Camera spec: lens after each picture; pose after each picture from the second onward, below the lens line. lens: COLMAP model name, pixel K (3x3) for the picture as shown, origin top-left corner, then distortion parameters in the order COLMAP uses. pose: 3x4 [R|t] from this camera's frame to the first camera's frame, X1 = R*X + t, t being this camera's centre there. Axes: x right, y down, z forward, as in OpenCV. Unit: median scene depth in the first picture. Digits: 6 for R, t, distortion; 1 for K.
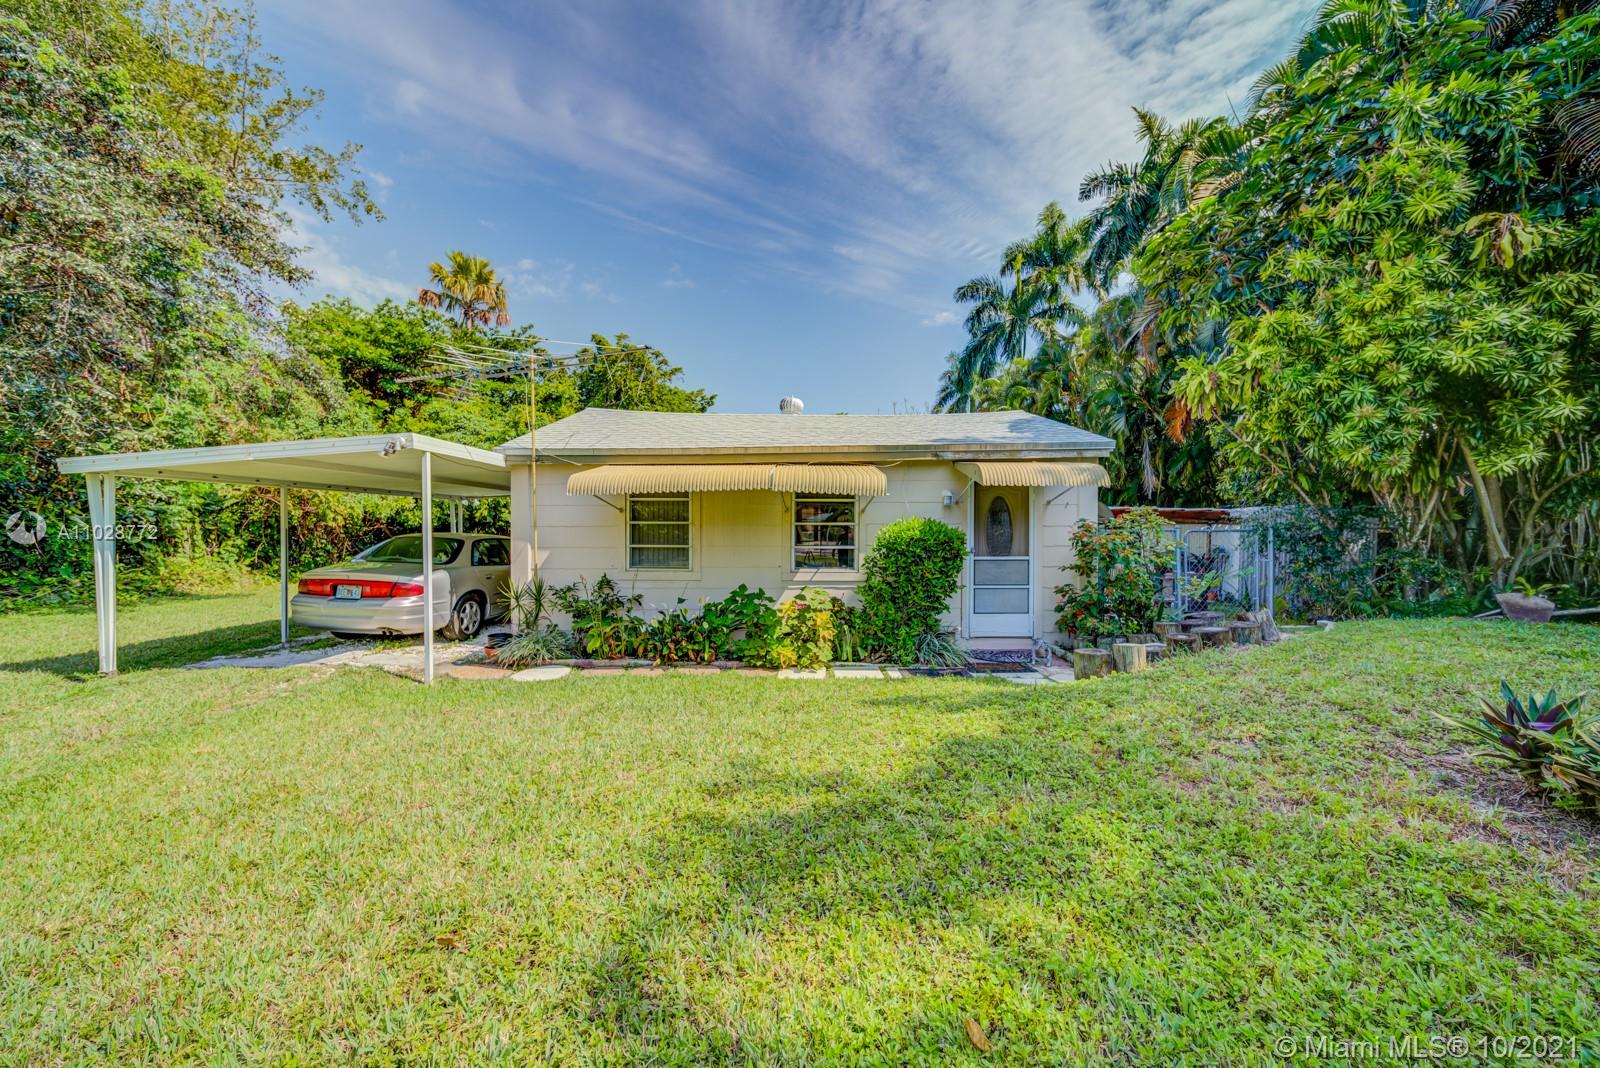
lens RADIAL K [[563.5, 0, 802.5], [0, 563.5, 533.9], [0, 0, 1]] dist [-0.001996, -0.000111]
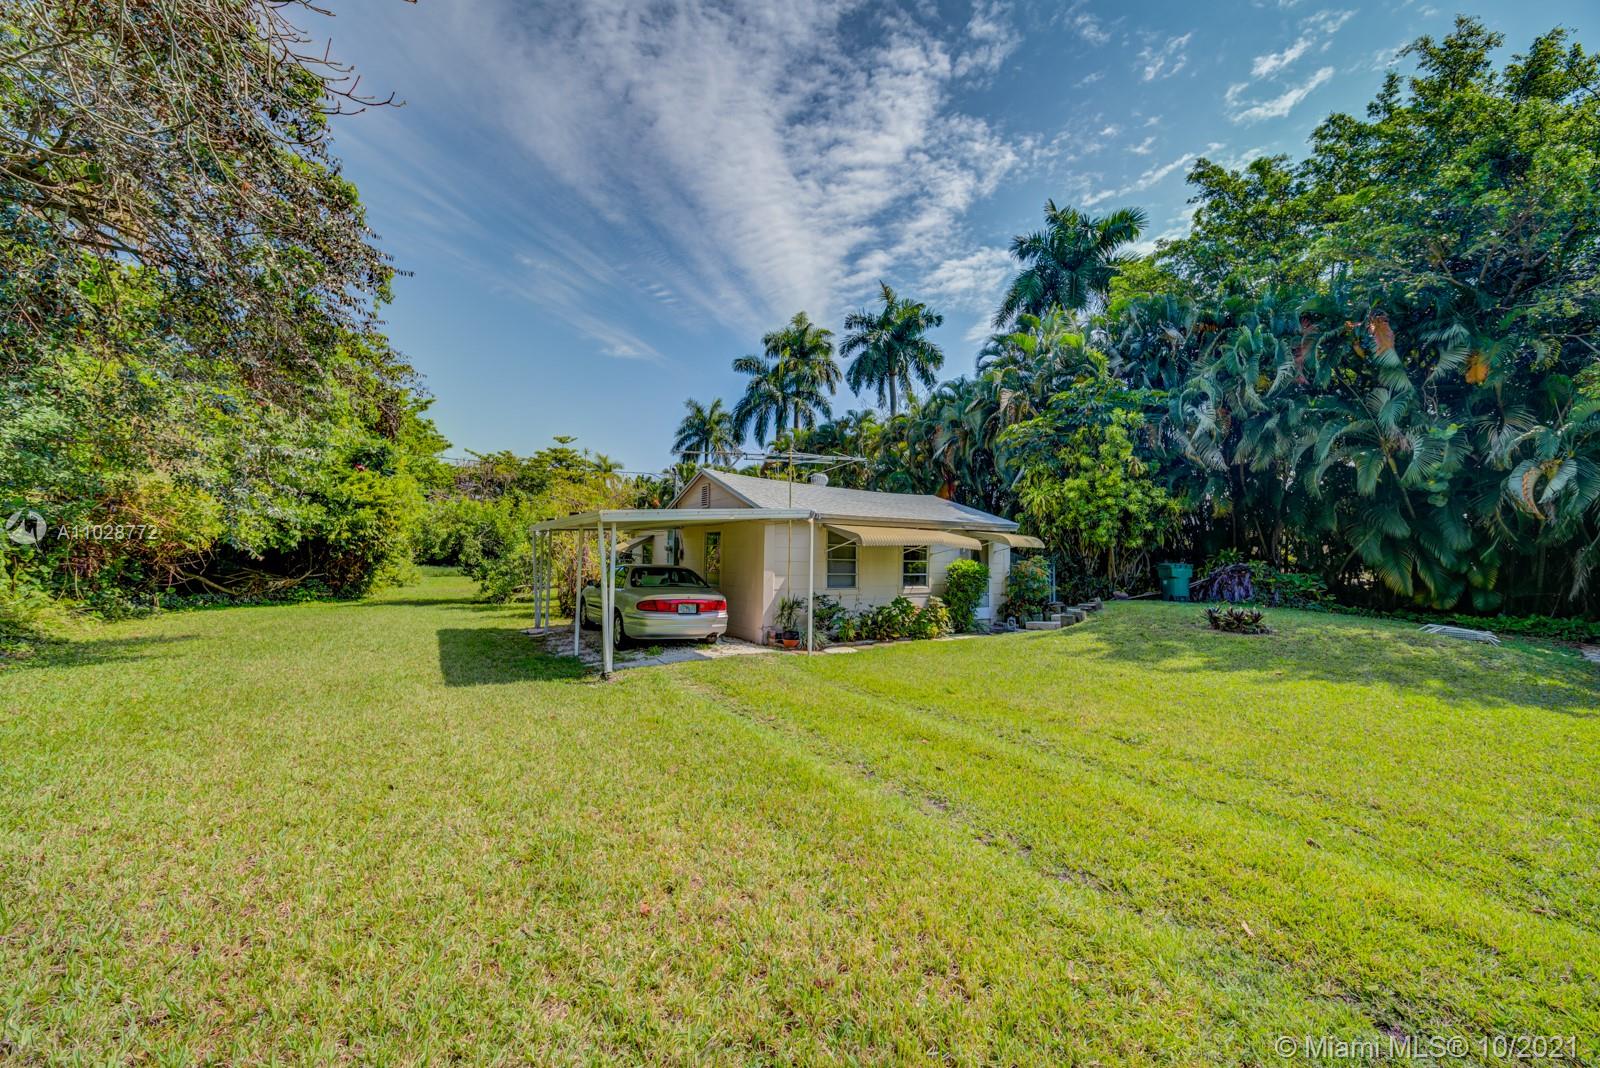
lens RADIAL K [[563.5, 0, 799.5], [0, 563.5, 548.2], [0, 0, 1]] dist [-0.001996, -0.000111]
pose [[0.826049, 0.021536, 0.563186, -1.321658], [-0.009874, 0.999669, -0.023745, -0.014952], [-0.563511, 0.014054, 0.825989, -0.296785]]
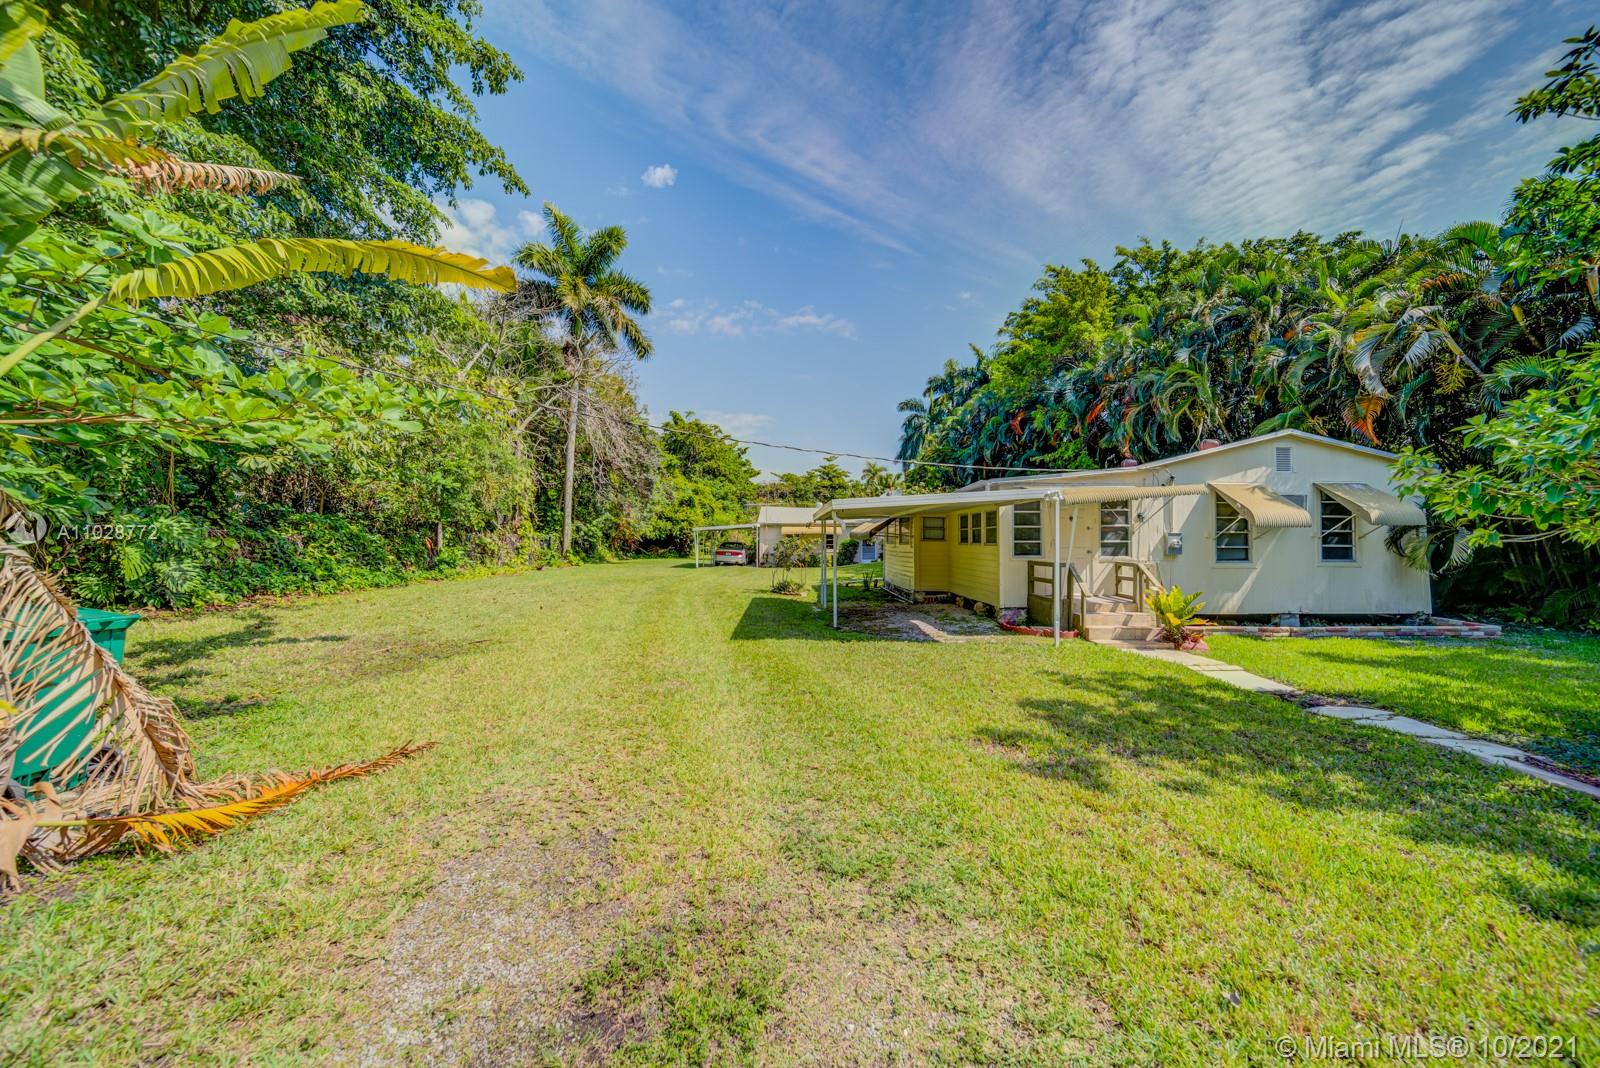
lens RADIAL K [[563.5, 0, 793.5], [0, 563.5, 536.5], [0, 0, 1]] dist [-0.001996, -0.000111]
pose [[0.999988, -0.000847, -0.004906, -0.235208], [0.000791, 0.999935, -0.011341, 0.009415], [0.004916, 0.011337, 0.999924, -3.598134]]
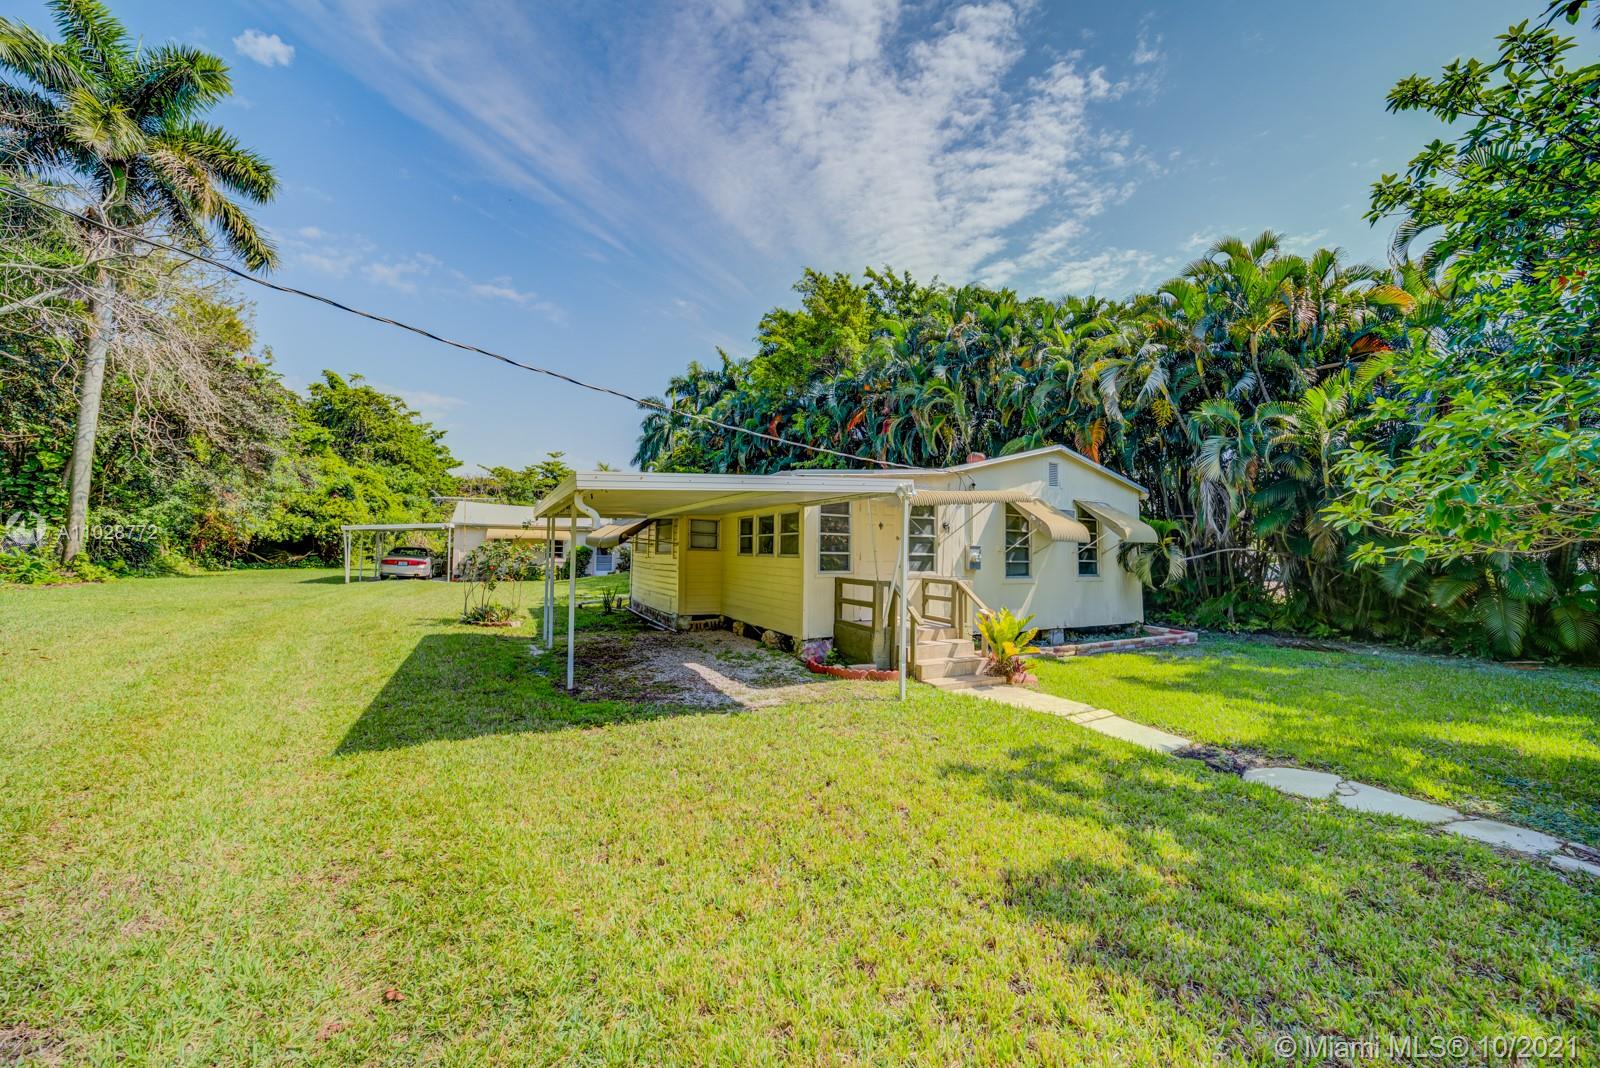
lens RADIAL K [[563.5, 0, 801.9], [0, 563.5, 538.0], [0, 0, 1]] dist [-0.001996, -0.000111]
pose [[0.887731, 0.024639, 0.459703, -0.224368], [-0.013487, 0.999530, -0.027529, 0.007927], [-0.460166, 0.018238, 0.887646, -3.077940]]
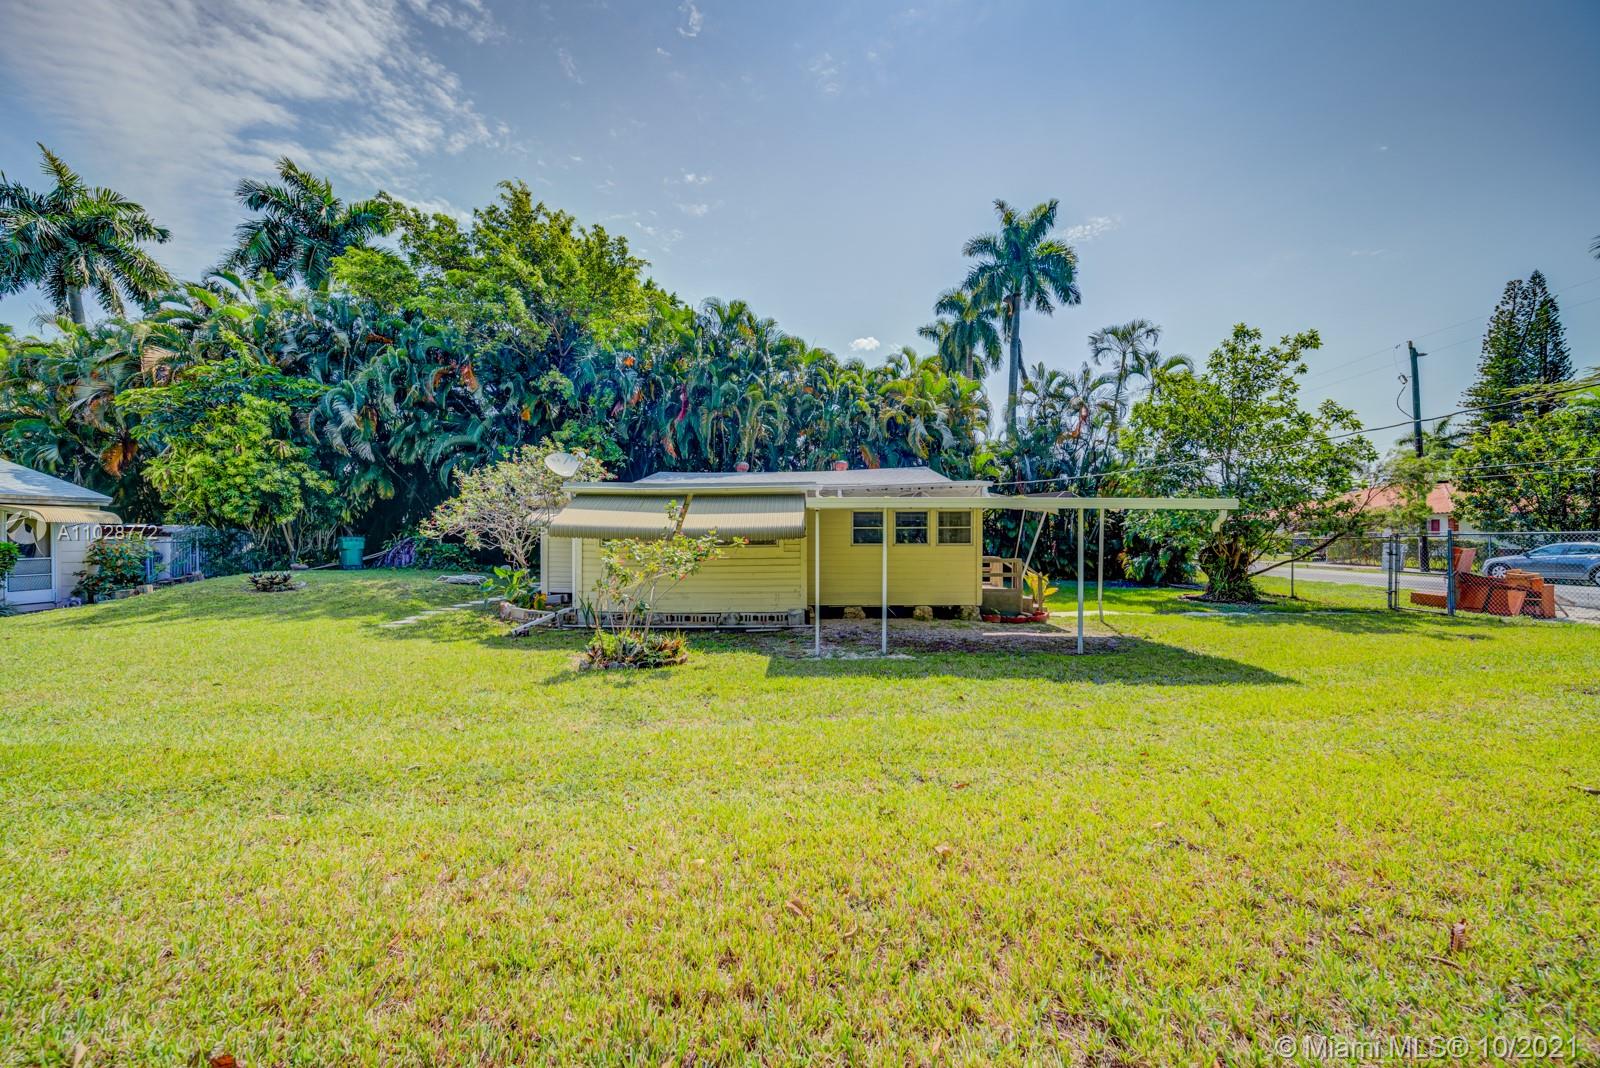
lens RADIAL K [[563.5, 0, 805.5], [0, 563.5, 540.4], [0, 0, 1]] dist [-0.001996, -0.000111]
pose [[0.036908, -0.007343, 0.999292, -1.339421], [0.005831, 0.999958, 0.007133, -0.014482], [-0.999302, 0.005564, 0.036949, -1.529998]]
